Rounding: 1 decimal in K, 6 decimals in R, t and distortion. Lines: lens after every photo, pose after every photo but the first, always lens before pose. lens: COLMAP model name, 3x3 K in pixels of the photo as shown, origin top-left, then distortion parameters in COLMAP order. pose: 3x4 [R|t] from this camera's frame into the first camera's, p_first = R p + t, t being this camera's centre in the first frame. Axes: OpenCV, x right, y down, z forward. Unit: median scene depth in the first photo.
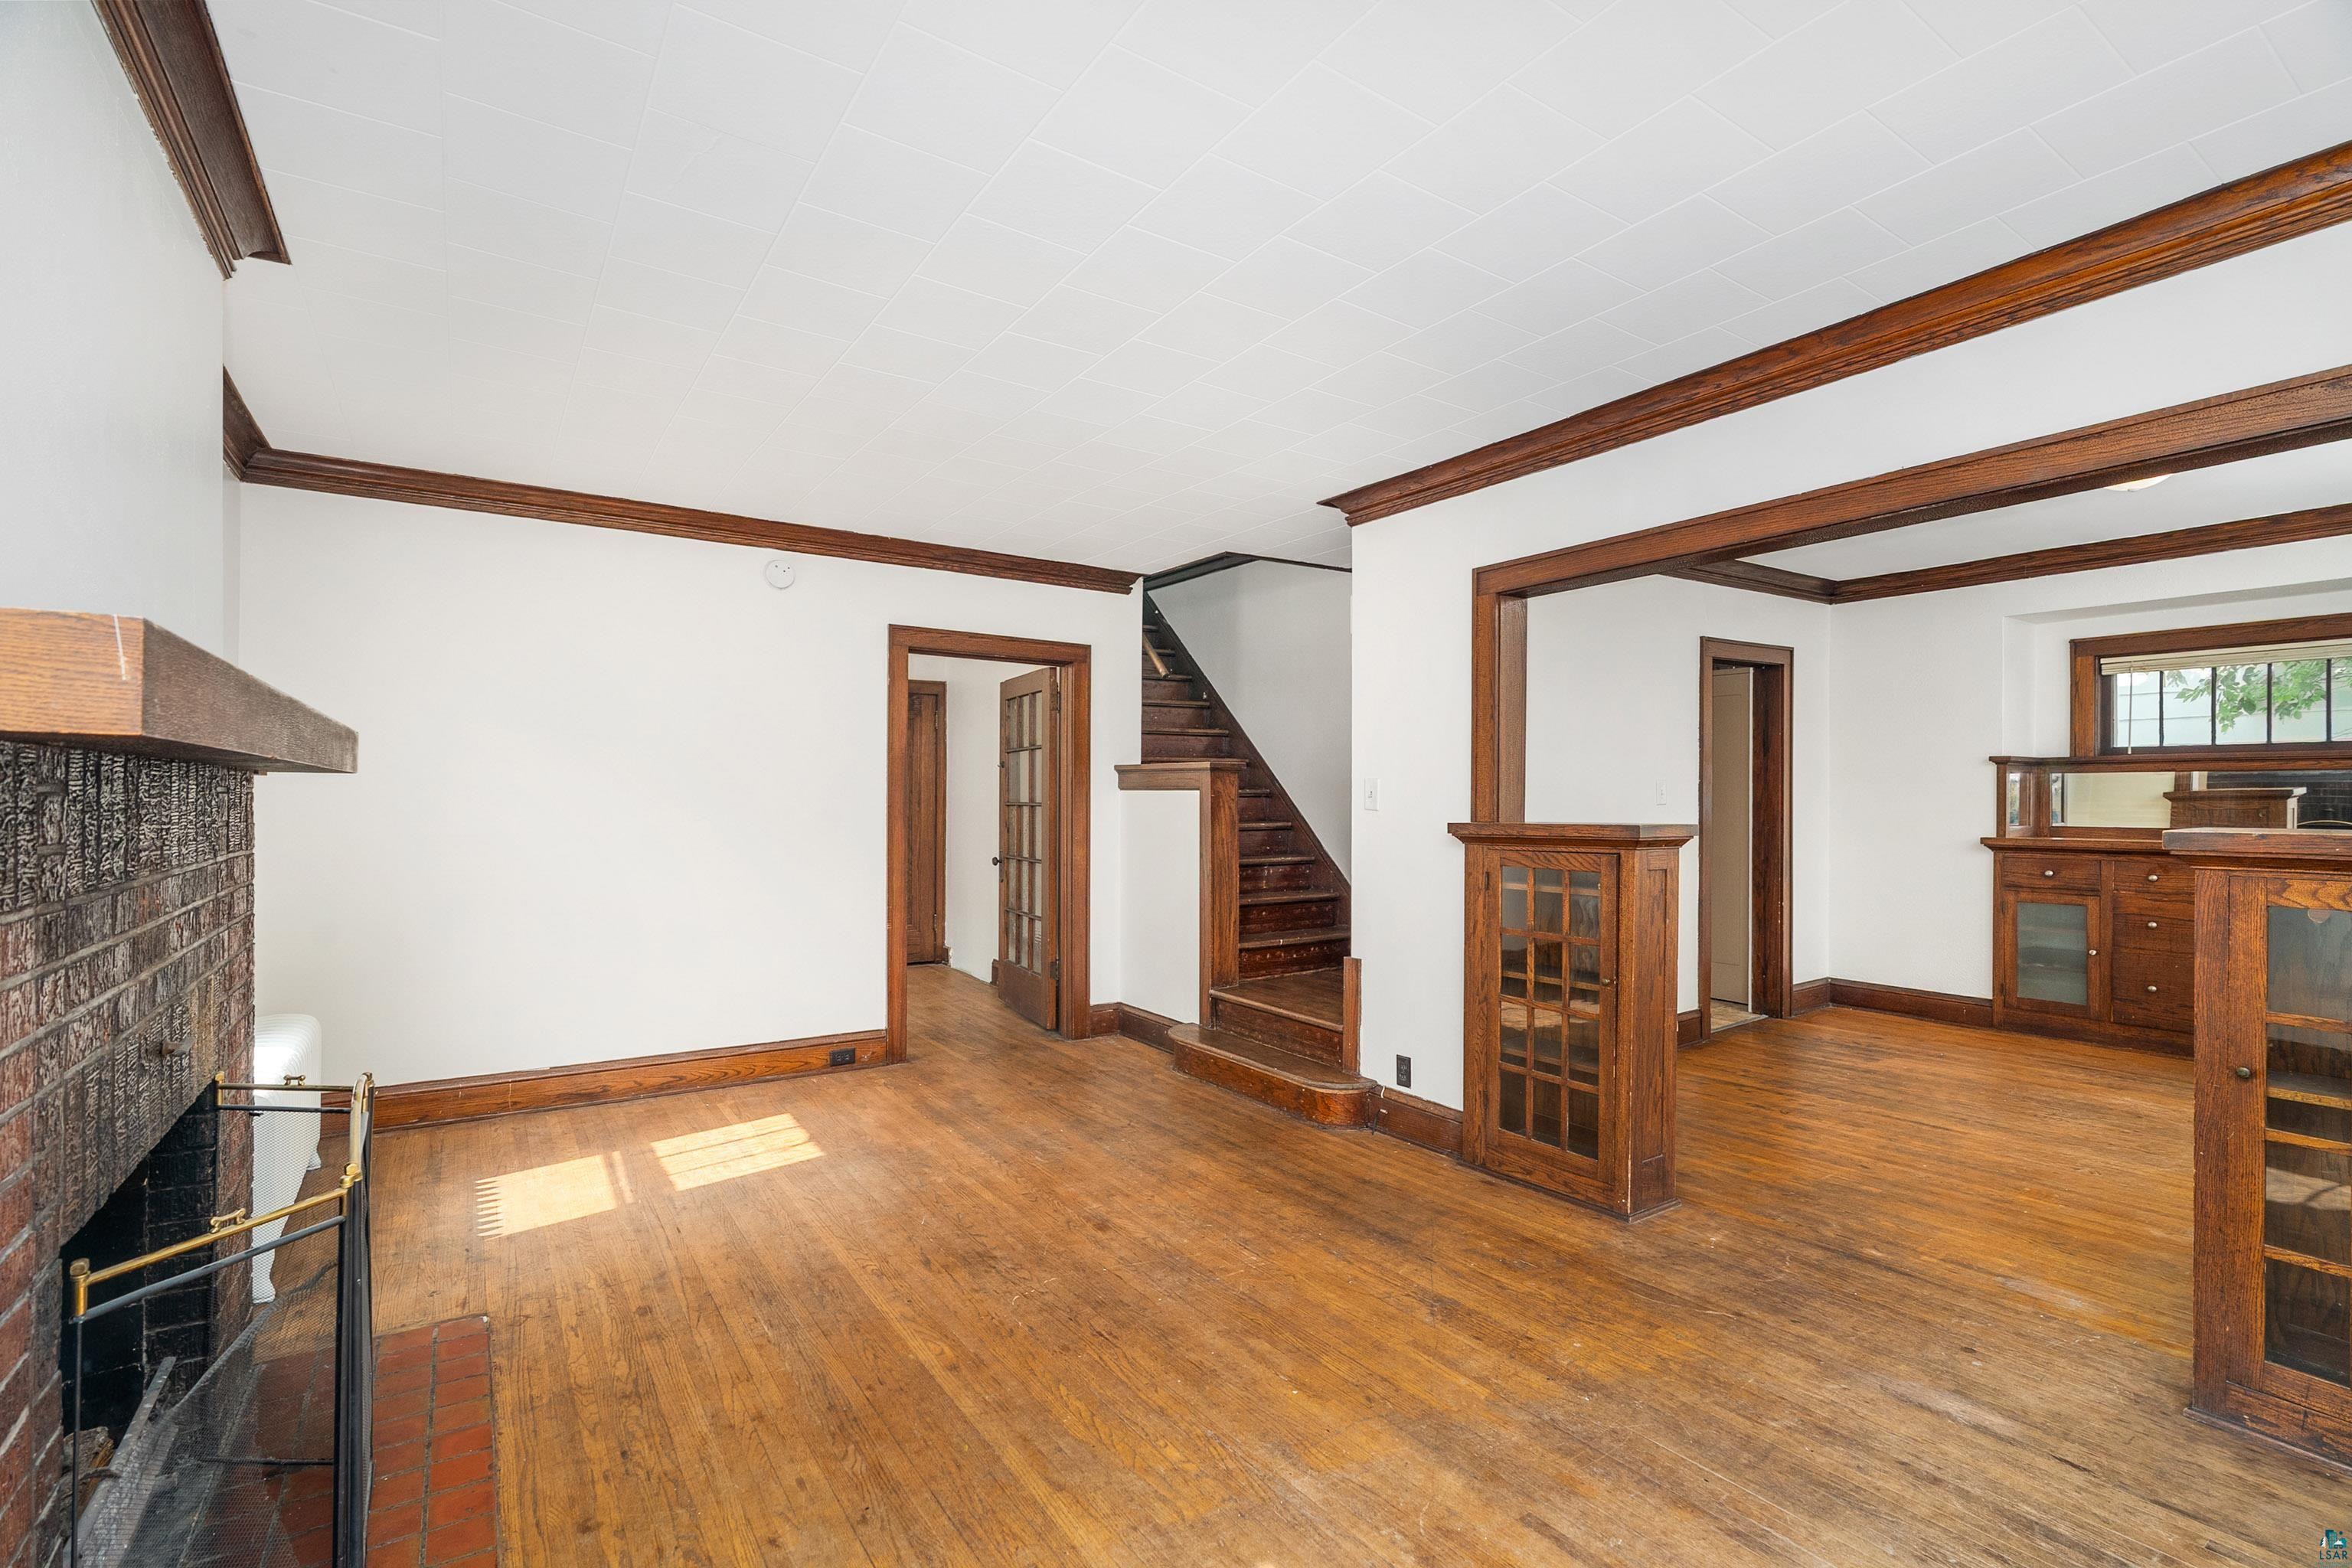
lens RADIAL K [[1077.1, 0, 1161.6], [0, 1077.1, 788.0], [0, 0, 1]] dist [-0.004582, 0.000902]
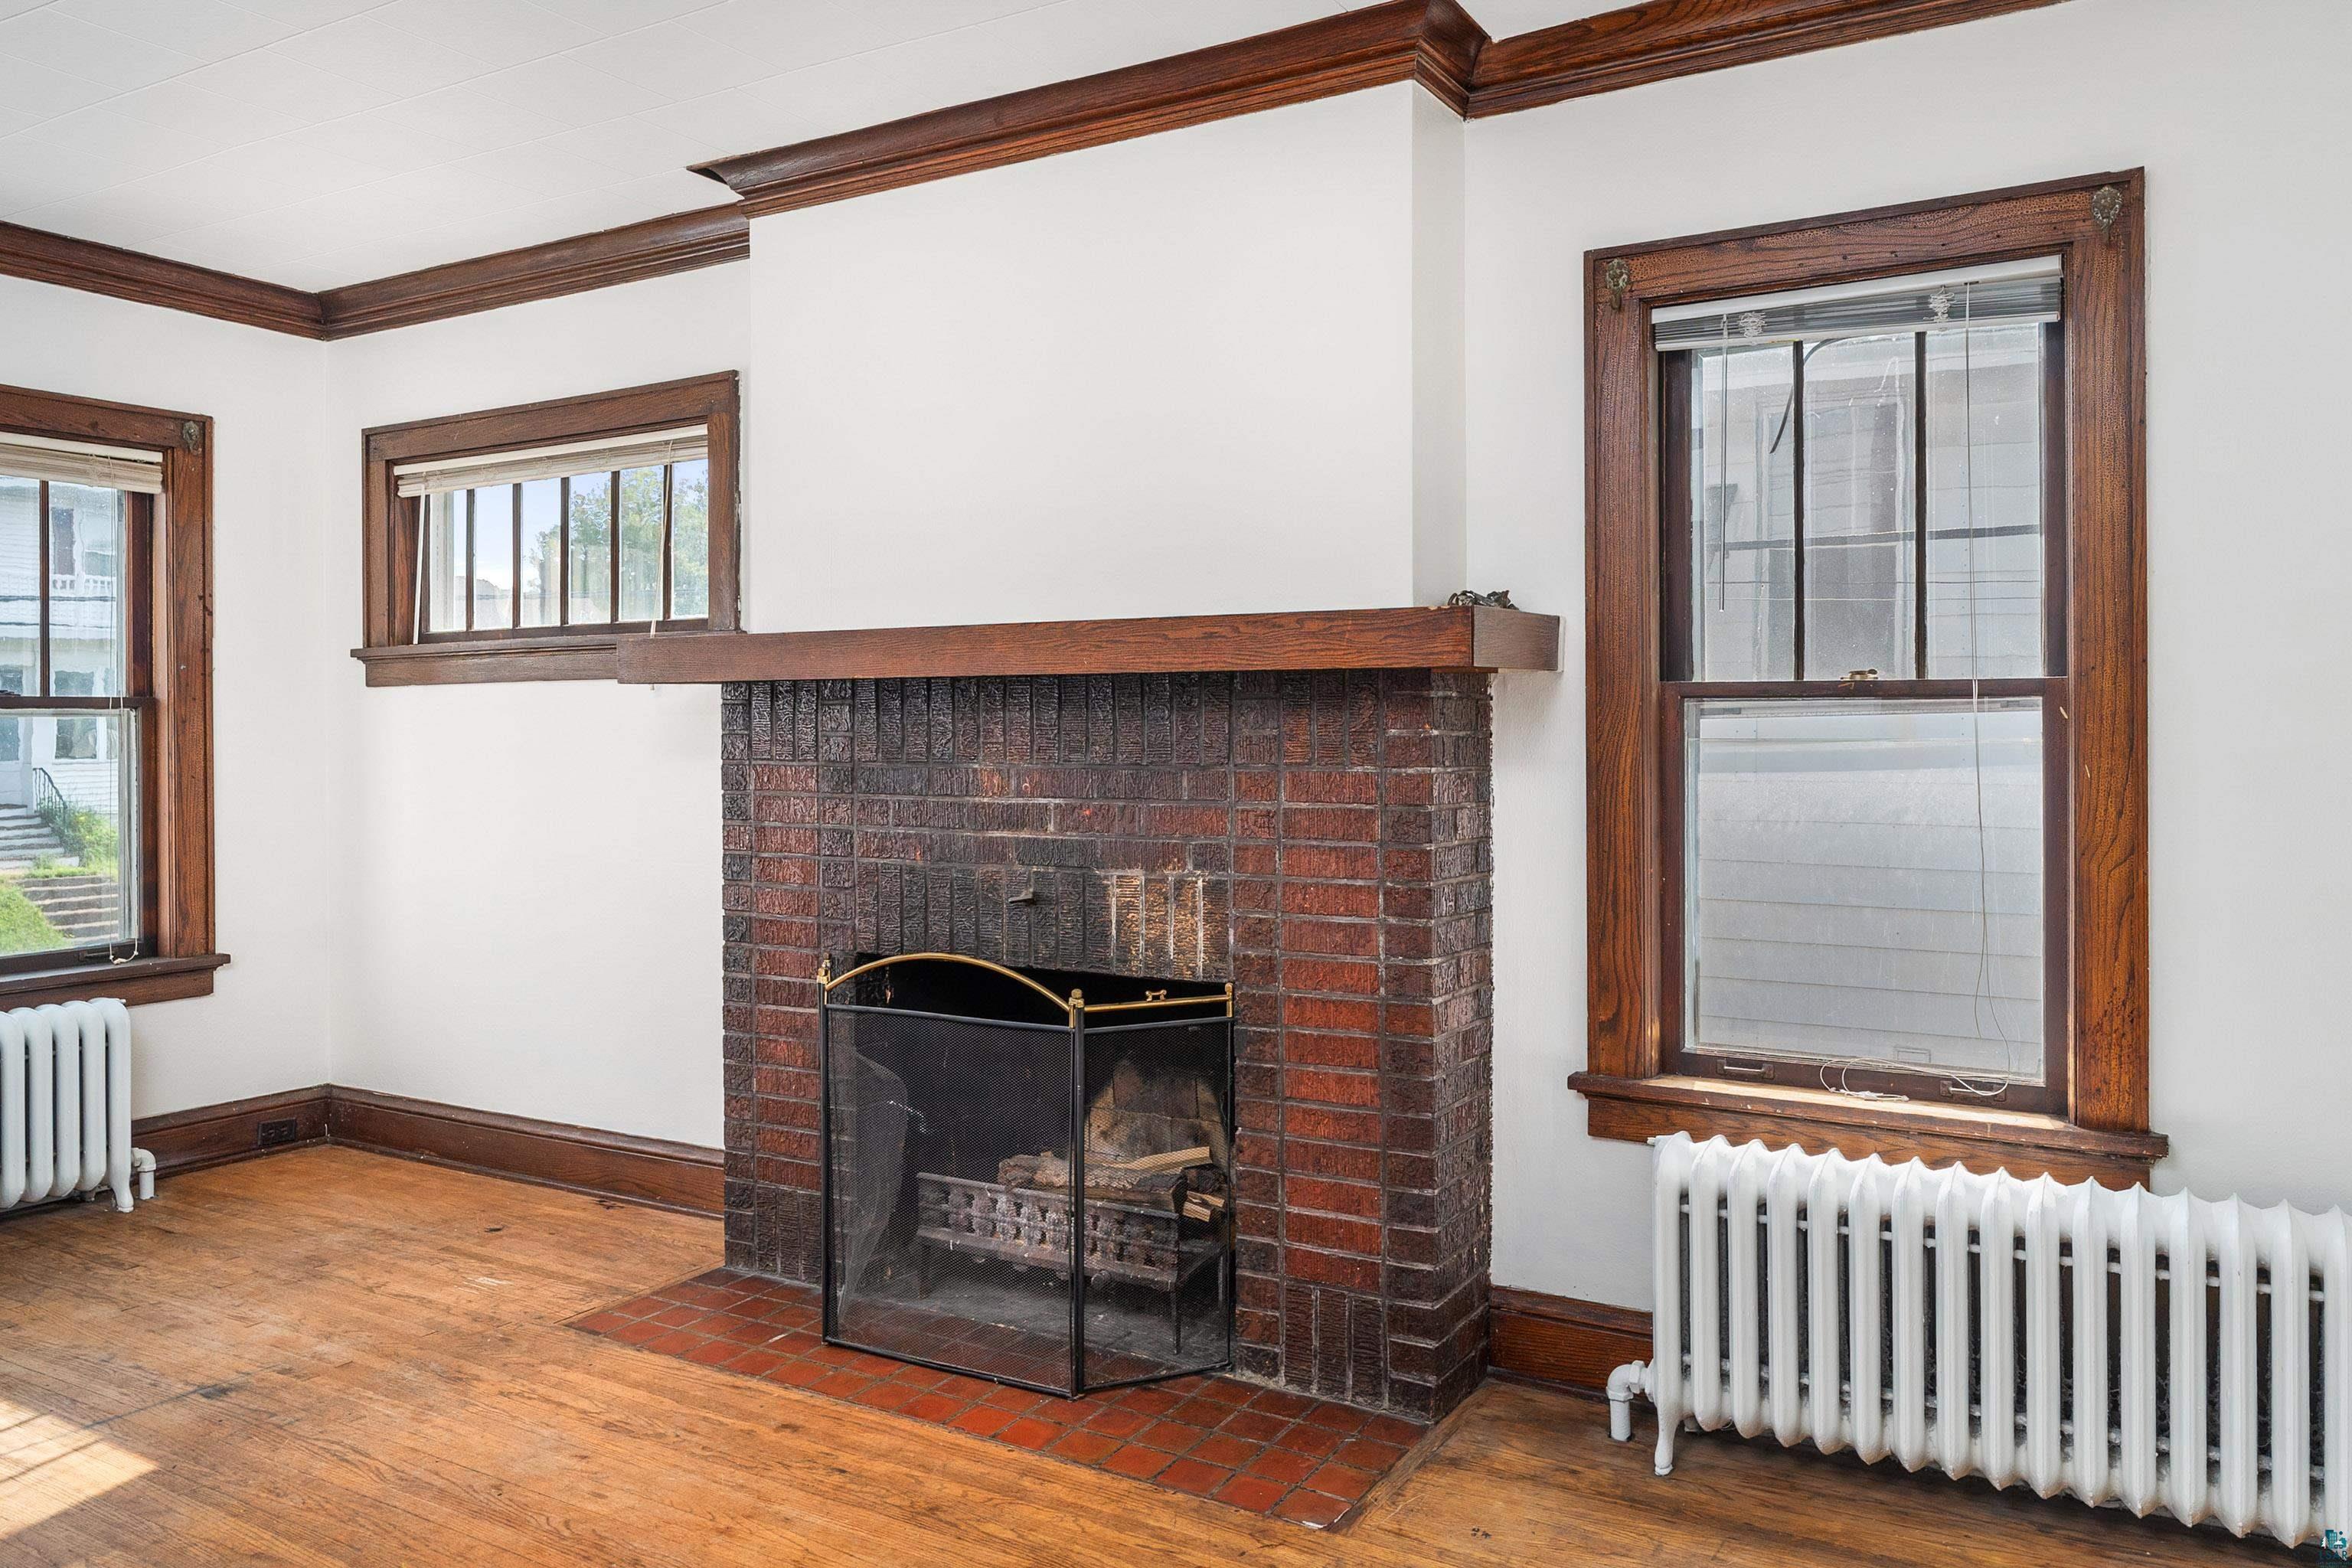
lens RADIAL K [[1713.6, 0, 1205.8], [0, 1713.6, 725.7], [0, 0, 1]] dist [-0.001701, -0.003775]
pose [[-0.895188, 0.002796, -0.445680, -0.113273], [0.005010, 0.999980, -0.003791, 0.023509], [0.445661, -0.005626, -0.895184, 1.739748]]
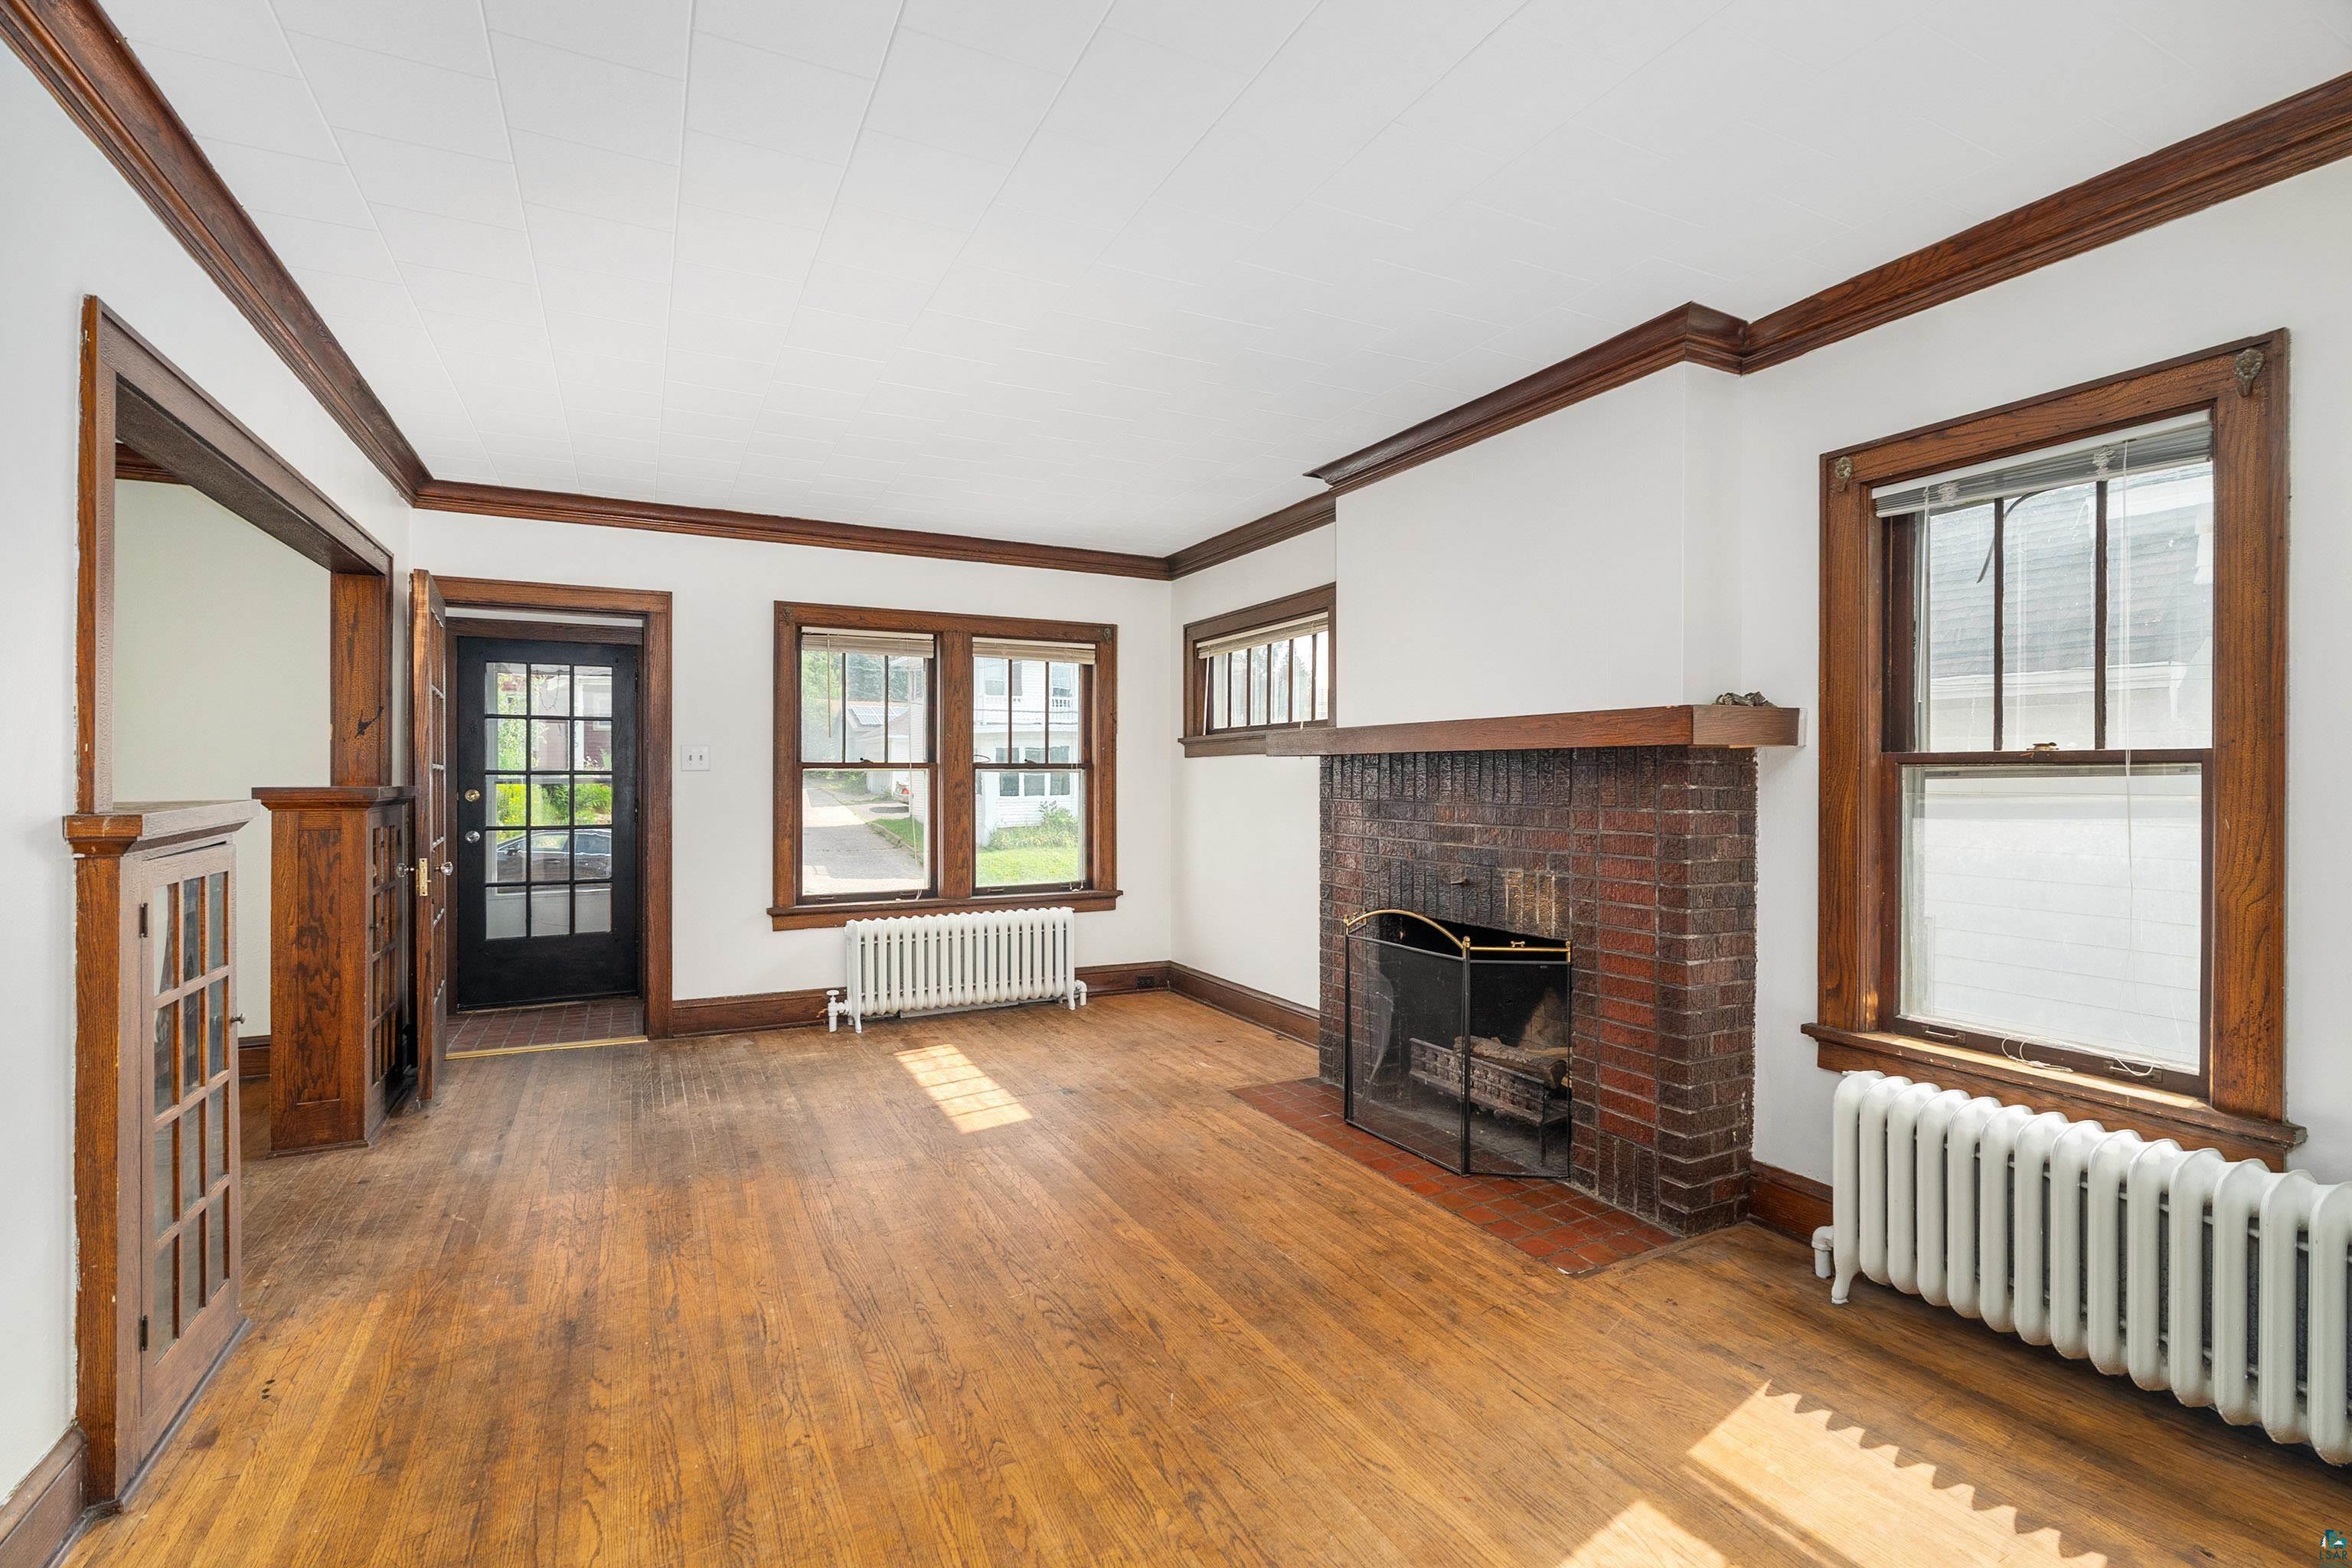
lens RADIAL K [[1077.1, 0, 1180.8], [0, 1077.1, 779.1], [0, 0, 1]] dist [-0.004582, 0.000902]
pose [[-0.994589, -0.002445, 0.103864, -0.341019], [-0.002695, 0.999994, -0.002273, 0.020364], [-0.103858, -0.002541, -0.994589, 1.918991]]
